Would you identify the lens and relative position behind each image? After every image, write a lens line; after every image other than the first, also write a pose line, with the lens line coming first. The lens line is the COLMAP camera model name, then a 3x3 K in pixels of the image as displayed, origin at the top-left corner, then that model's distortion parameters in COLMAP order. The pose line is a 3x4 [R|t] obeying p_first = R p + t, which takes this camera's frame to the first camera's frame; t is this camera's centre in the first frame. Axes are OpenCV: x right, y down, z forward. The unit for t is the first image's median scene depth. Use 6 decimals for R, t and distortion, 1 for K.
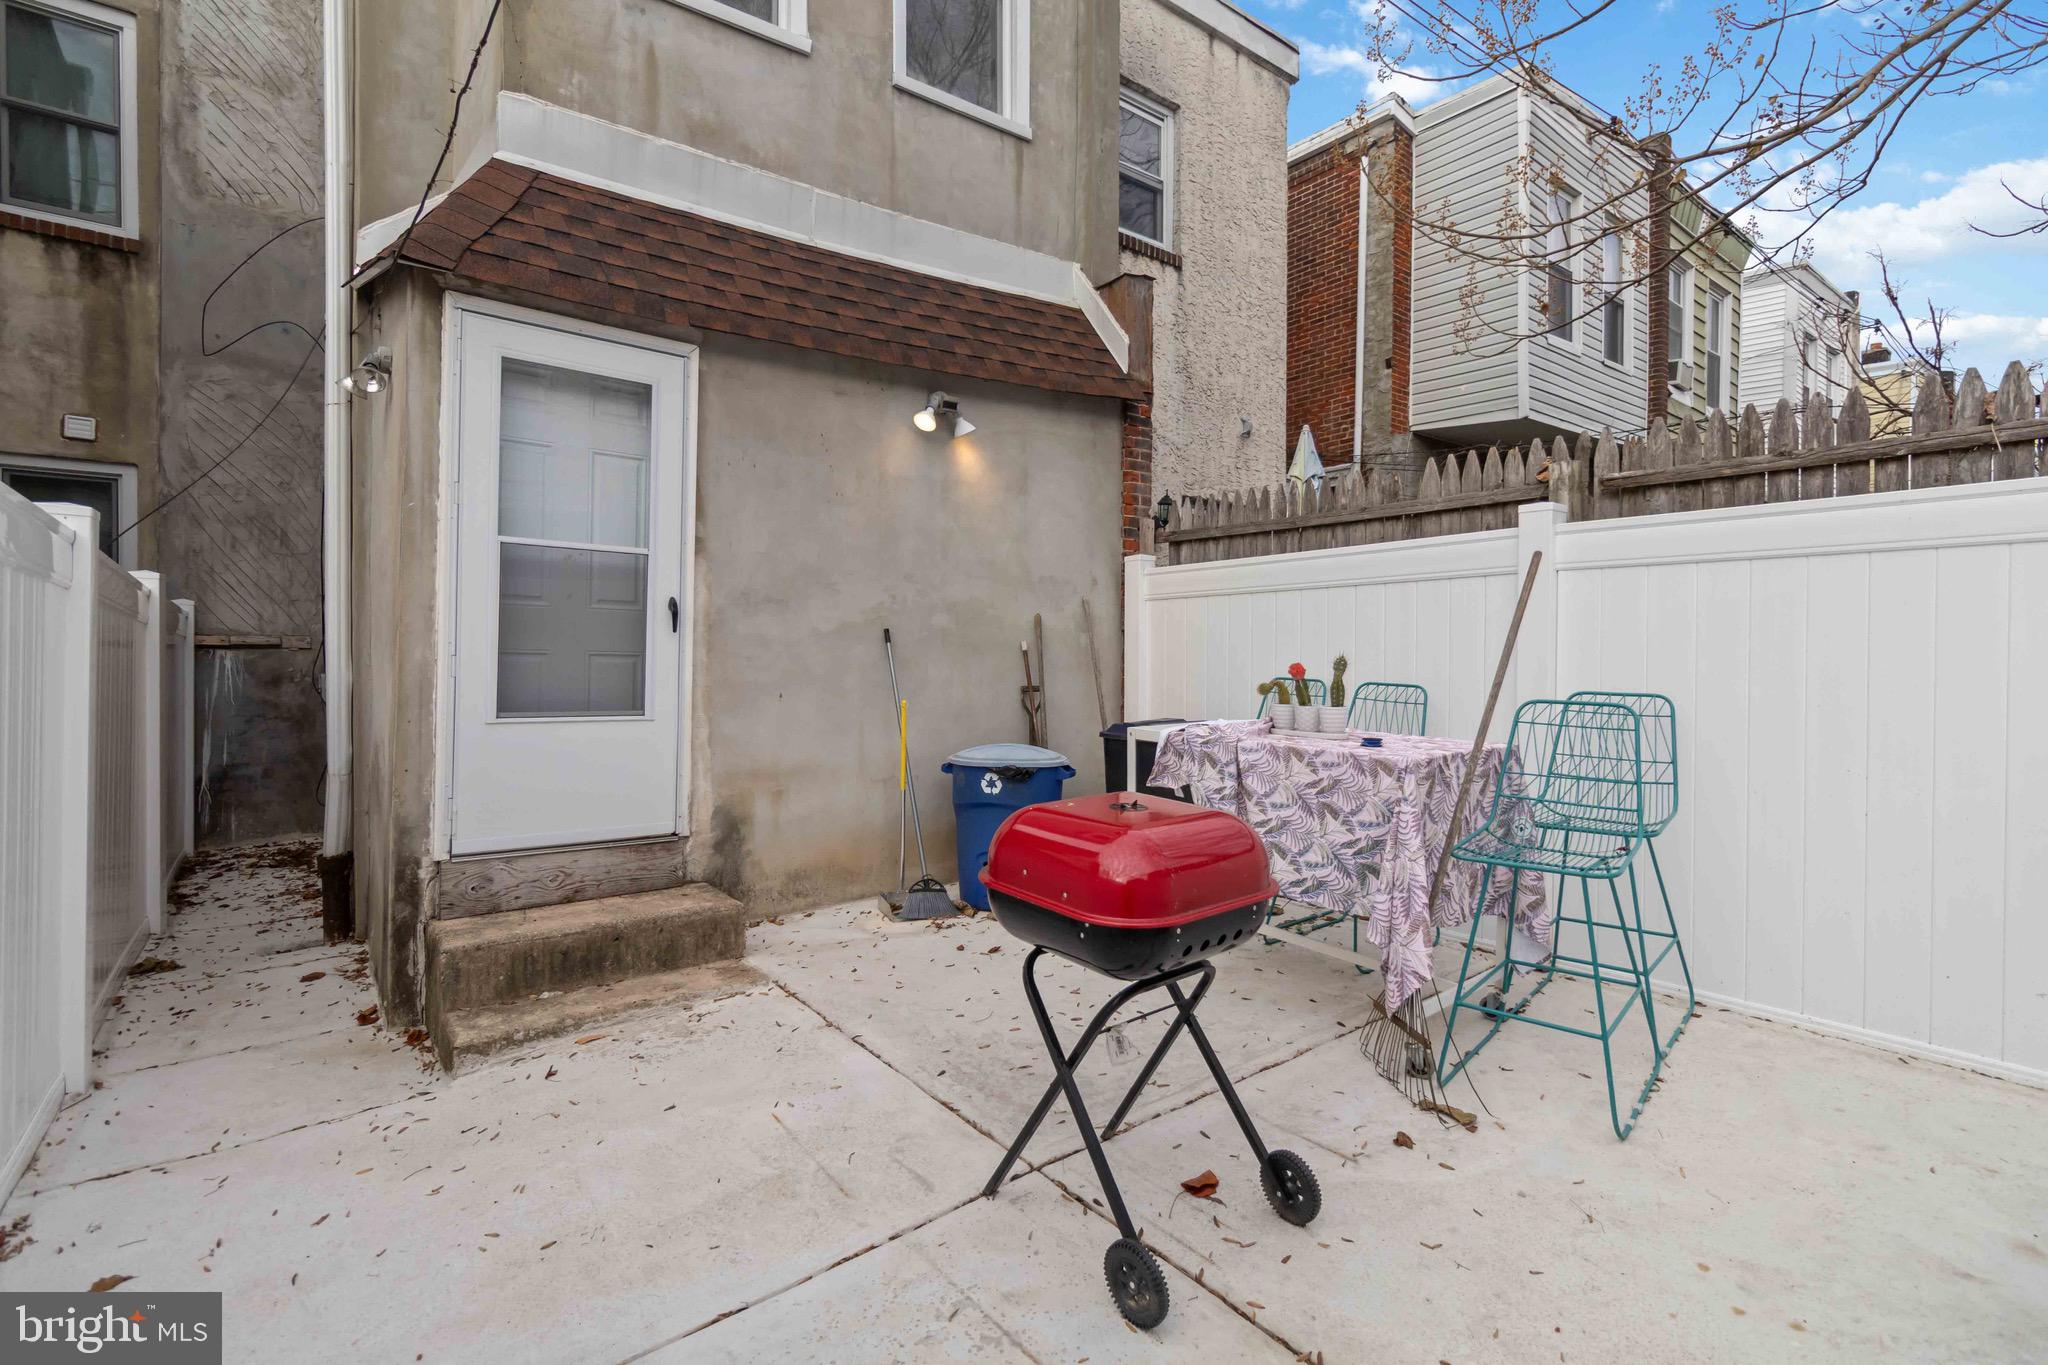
lens RADIAL K [[958.9, 0, 1041.8], [0, 958.9, 663.1], [0, 0, 1]] dist [0.000401, 0.000537]
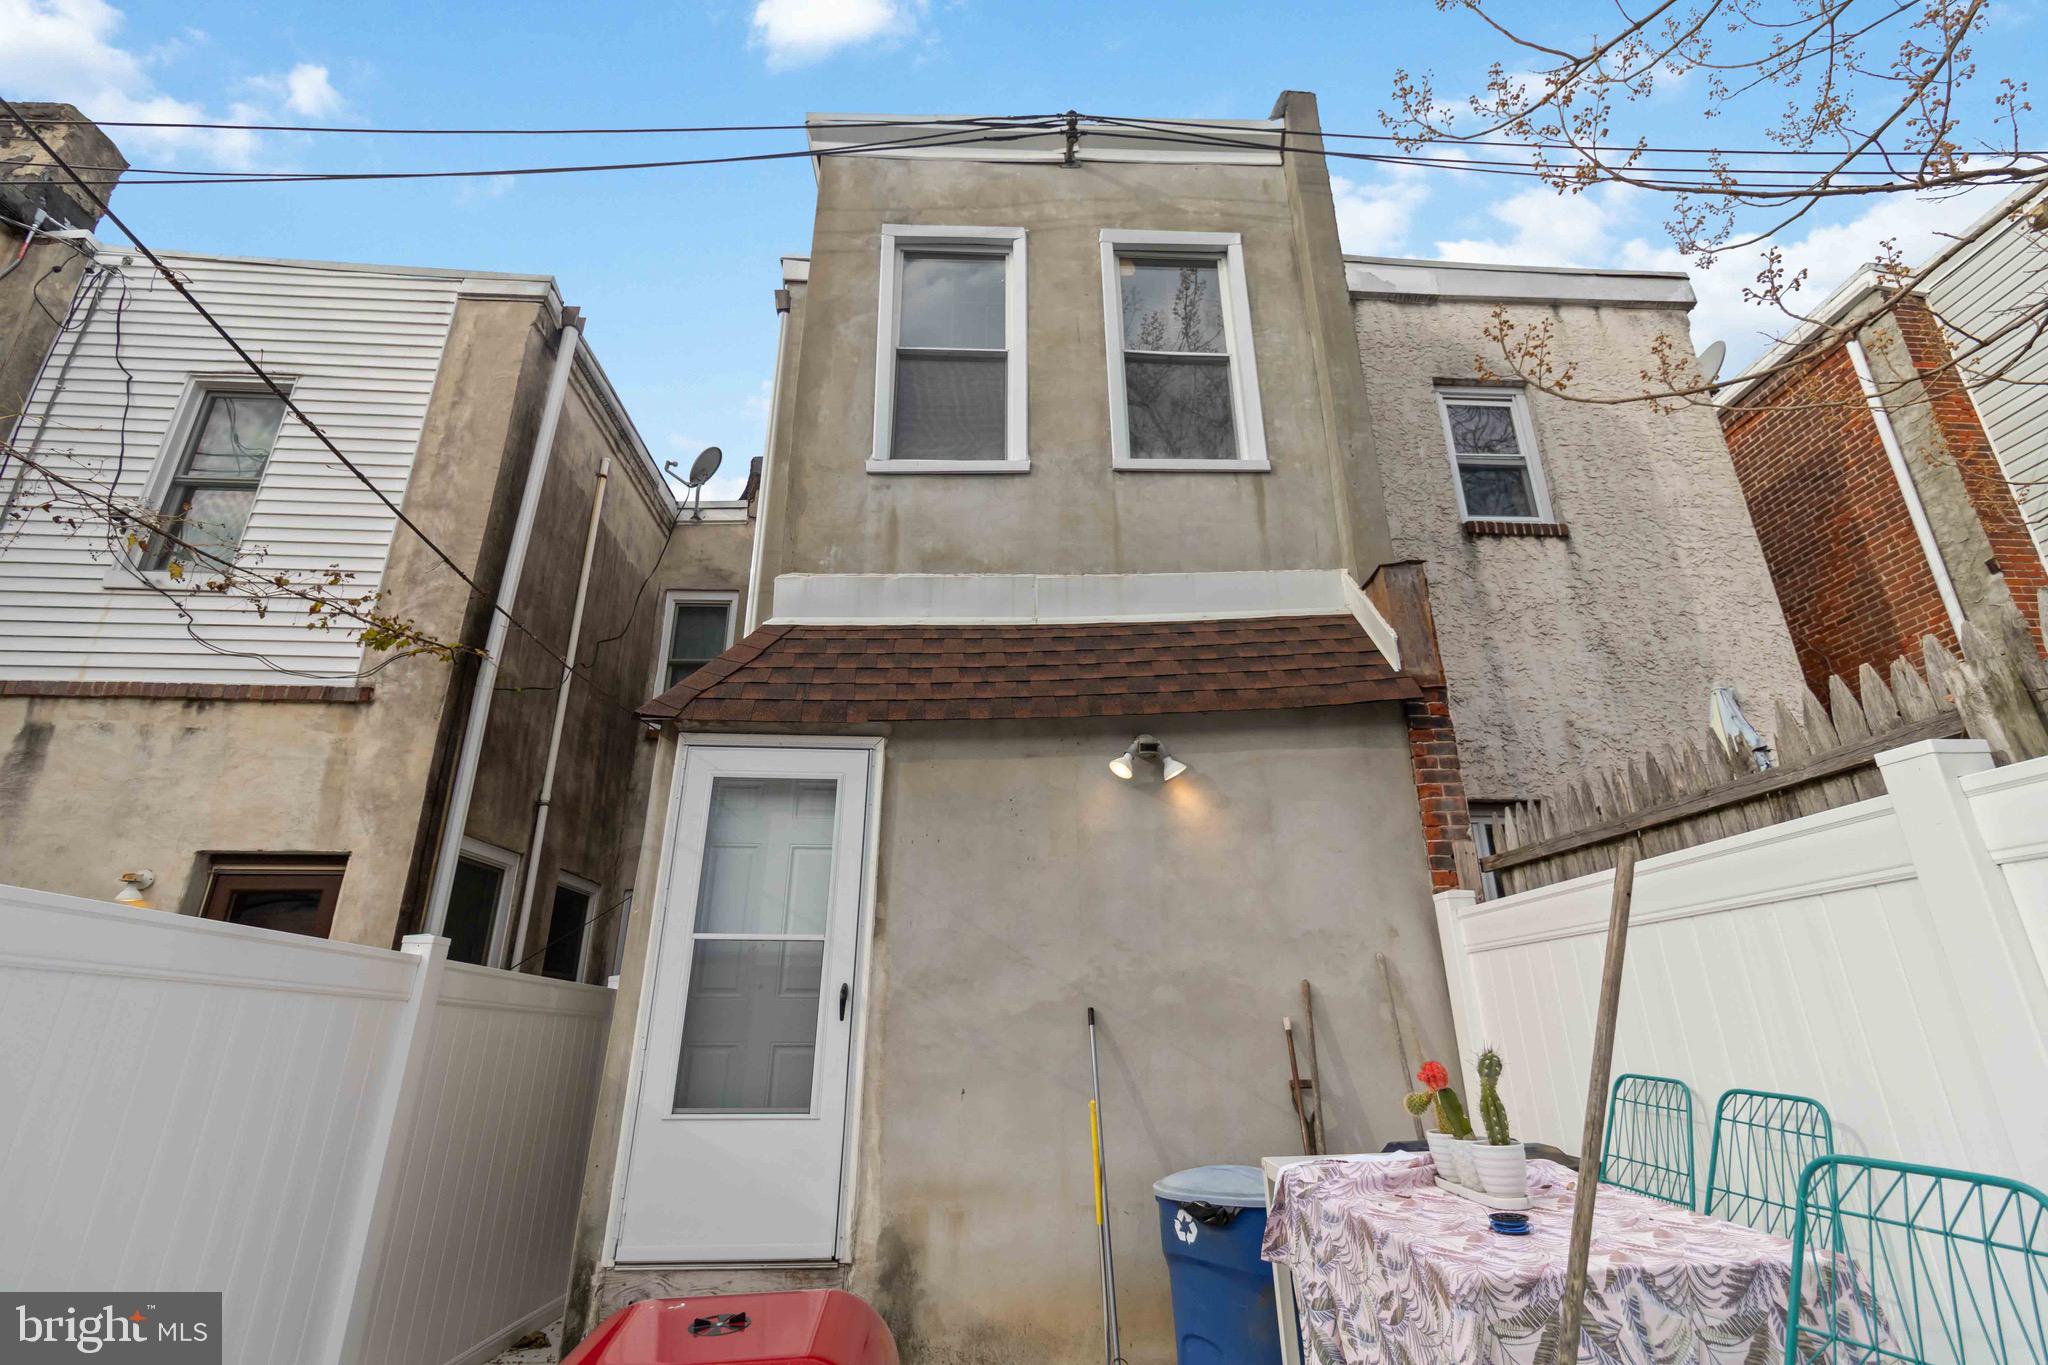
lens RADIAL K [[941.8, 0, 1039.2], [0, 941.8, 653.5], [0, 0, 1]] dist [0.001075, 0.001708]
pose [[0.819140, -0.224459, -0.527852, 0.326075], [0.012605, 0.927077, -0.374659, -0.014232], [0.573455, 0.300245, 0.762235, 0.227191]]
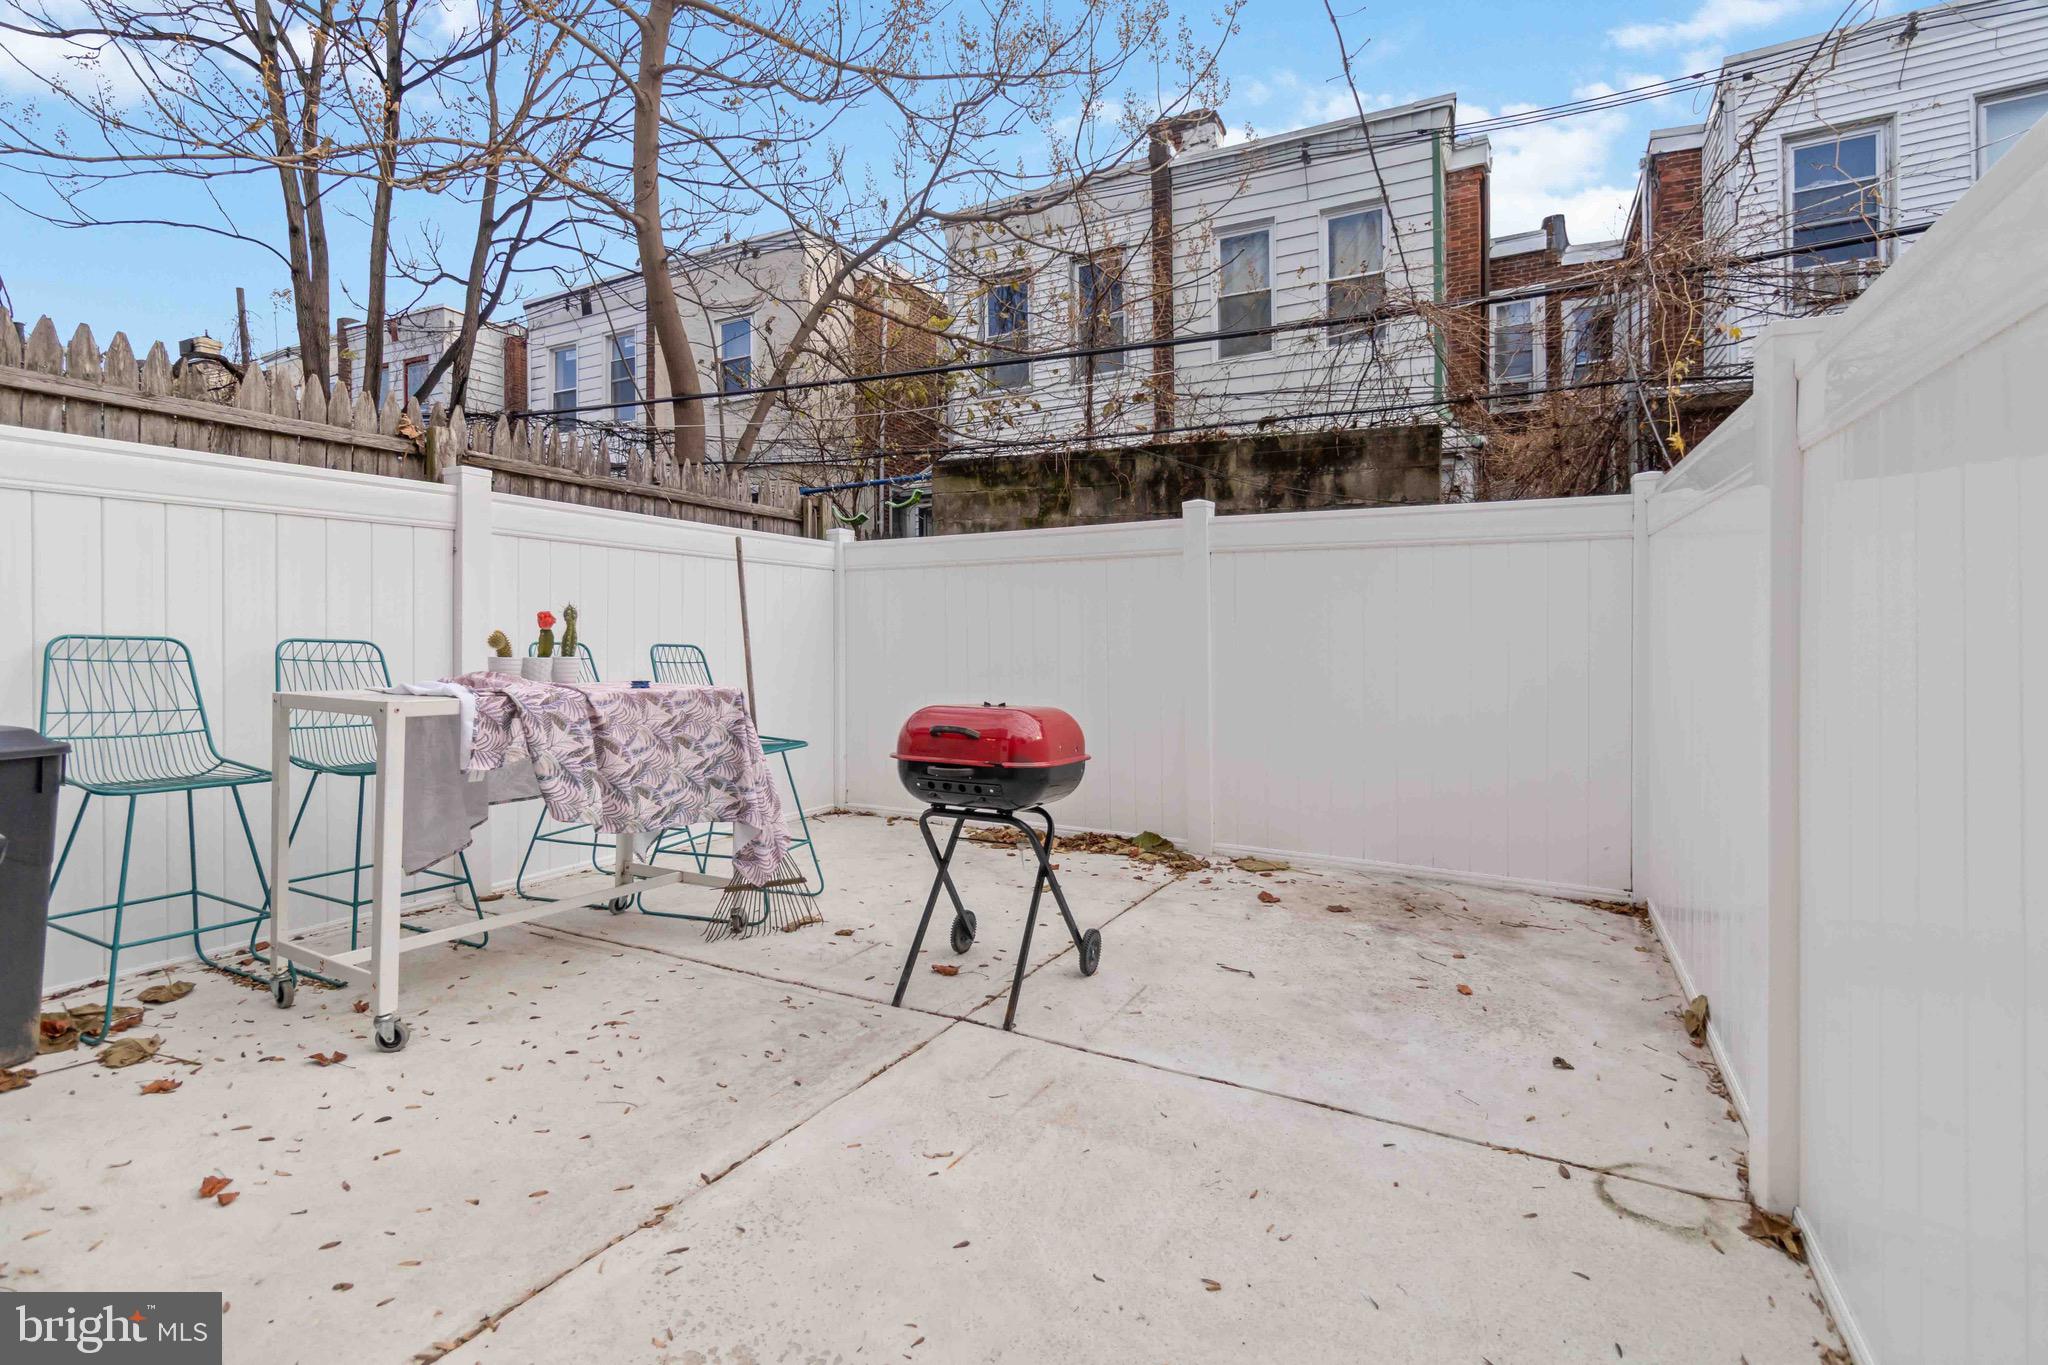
lens RADIAL K [[921.2, 0, 1018.7], [0, 921.2, 634.3], [0, 0, 1]] dist [0.000592, 0.000280]
pose [[-0.387472, -0.005477, 0.921865, -0.552581], [0.000182, 0.999982, 0.006018, 0.012256], [-0.921882, 0.002499, -0.387464, 0.682130]]
